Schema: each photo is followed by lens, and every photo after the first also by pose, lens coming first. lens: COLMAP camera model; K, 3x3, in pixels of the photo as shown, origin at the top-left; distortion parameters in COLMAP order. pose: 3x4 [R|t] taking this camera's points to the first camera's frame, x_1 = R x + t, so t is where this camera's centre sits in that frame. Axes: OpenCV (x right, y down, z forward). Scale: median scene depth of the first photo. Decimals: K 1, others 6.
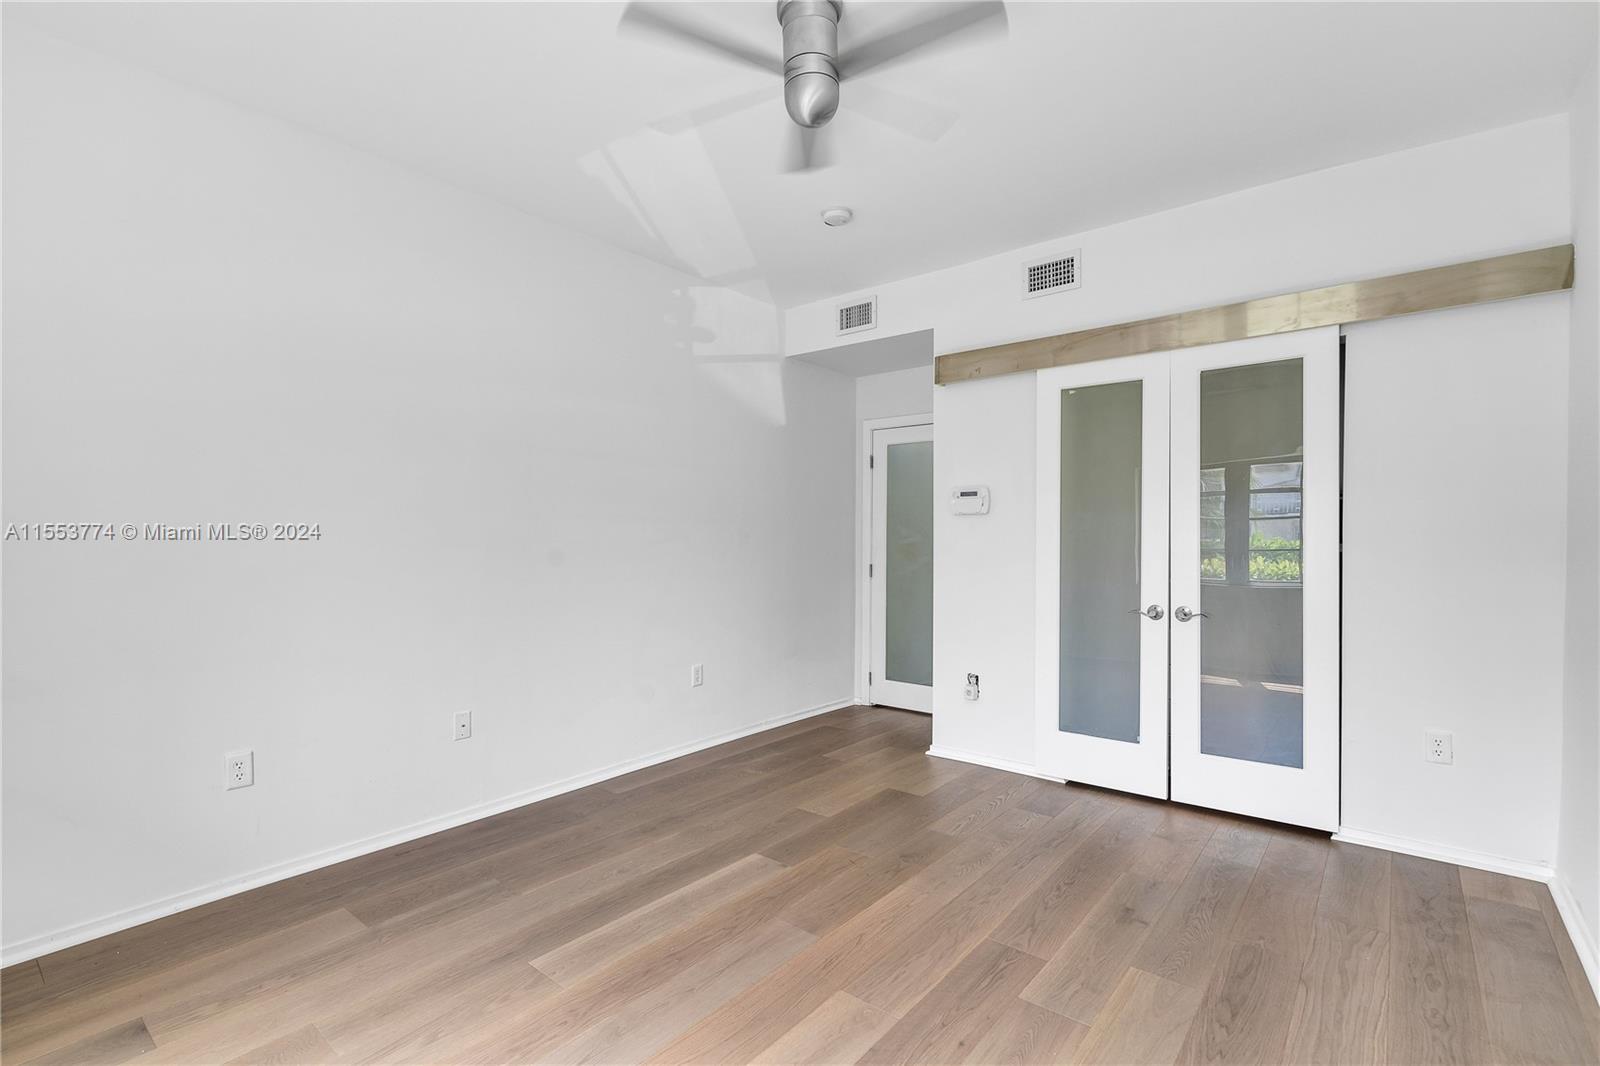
lens RADIAL K [[742.5, 0, 799.9], [0, 742.5, 540.3], [0, 0, 1]] dist [-0.007588, -0.000823]
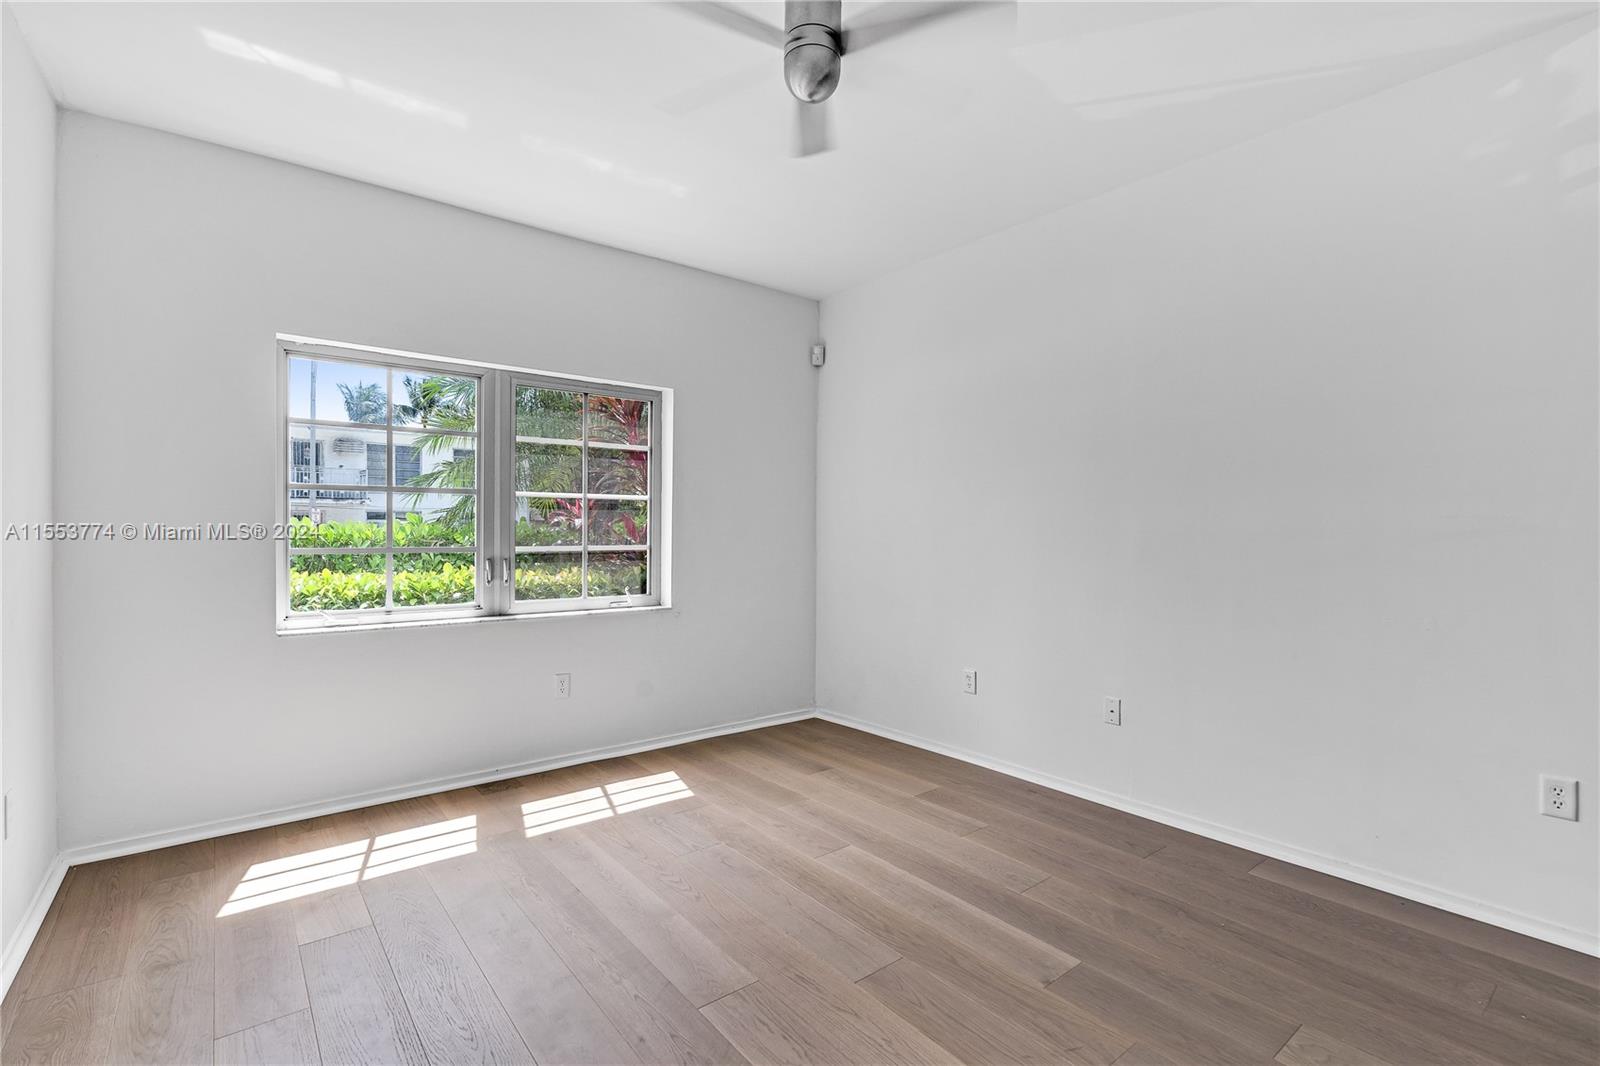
lens RADIAL K [[742.5, 0, 811.1], [0, 742.5, 541.1], [0, 0, 1]] dist [-0.007588, -0.000823]
pose [[-0.215064, 0.019954, -0.976396, 0.793063], [-0.007434, 0.999729, 0.022068, -0.009100], [0.976572, 0.012005, -0.214857, 1.004674]]
